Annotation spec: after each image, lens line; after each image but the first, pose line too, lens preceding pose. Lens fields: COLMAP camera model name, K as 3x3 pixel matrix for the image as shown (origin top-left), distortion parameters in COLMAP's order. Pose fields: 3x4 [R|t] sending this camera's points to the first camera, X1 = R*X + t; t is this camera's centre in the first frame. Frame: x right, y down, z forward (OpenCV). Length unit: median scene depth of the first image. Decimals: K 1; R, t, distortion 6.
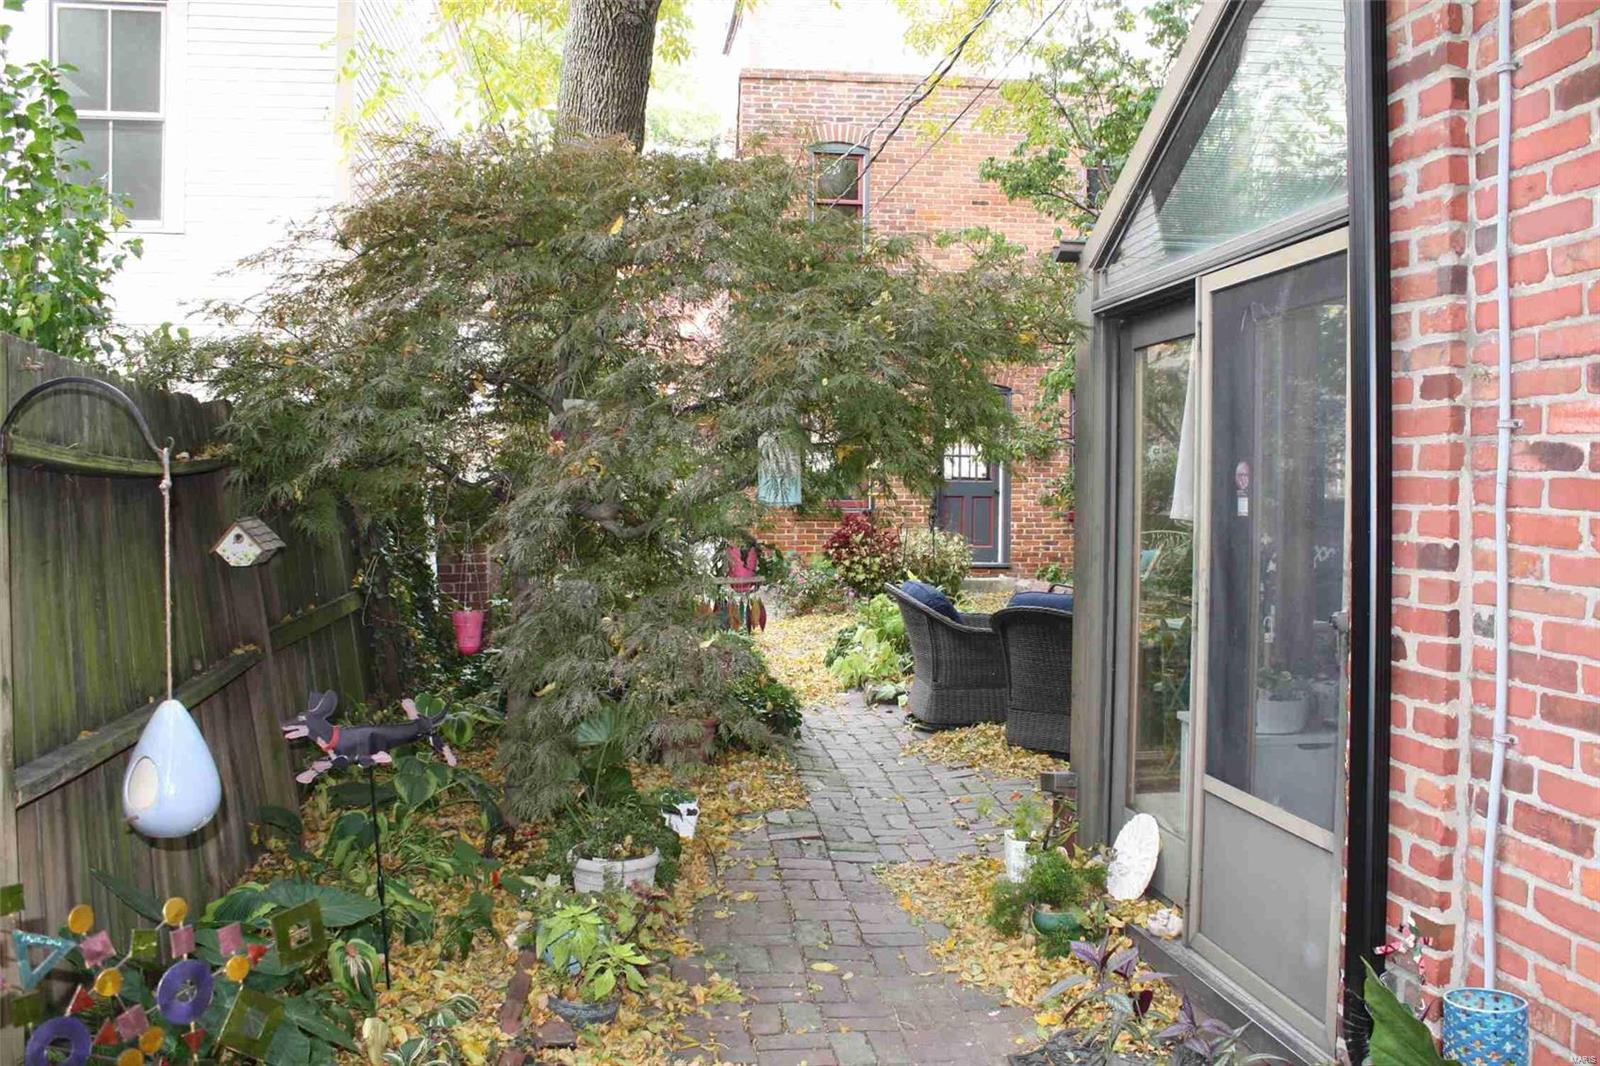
lens RADIAL K [[1350.4, 0, 800.6], [0, 1350.4, 536.9], [0, 0, 1]] dist [-0.101173, 0.008353]
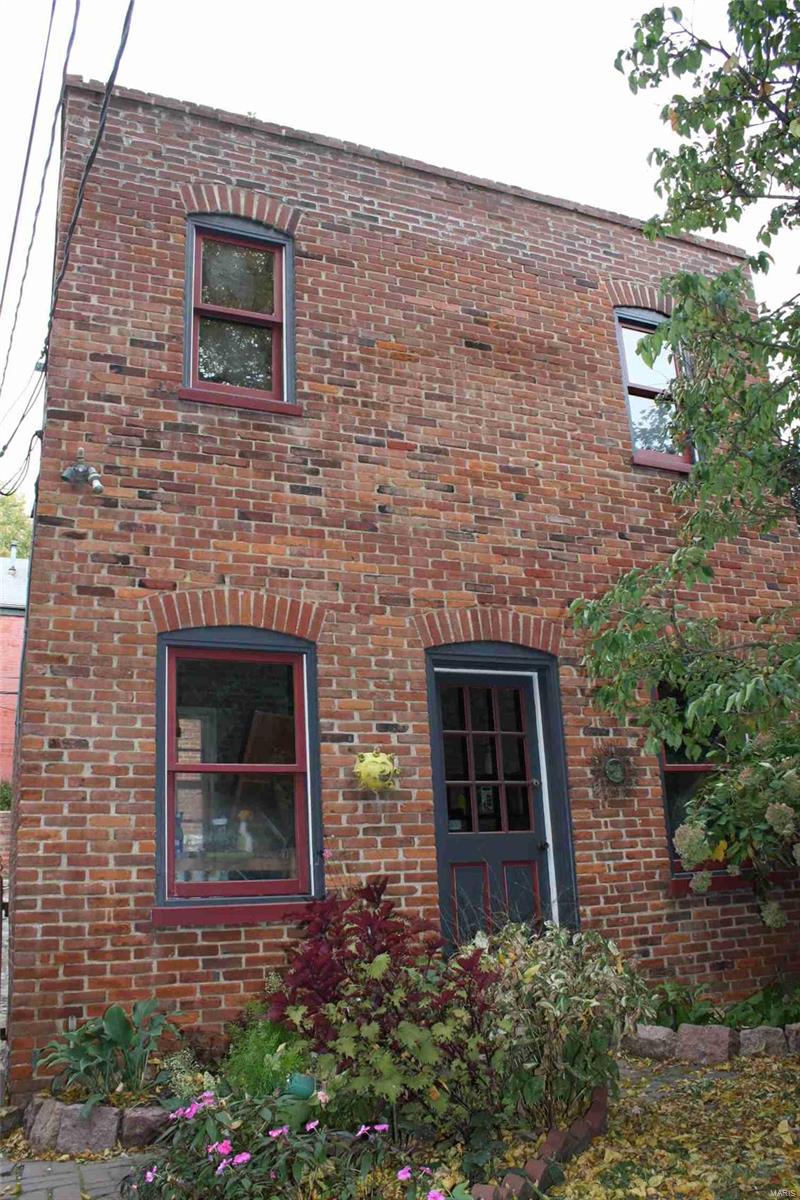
lens RADIAL K [[1012.8, 0, 398.6], [0, 1012.8, 602.2], [0, 0, 1]] dist [-0.101173, 0.008353]
pose [[0.966381, 0.017995, 0.256484, -0.011463], [0.067959, 0.944194, -0.322302, -0.002316], [-0.247970, 0.328897, 0.911229, 0.649981]]
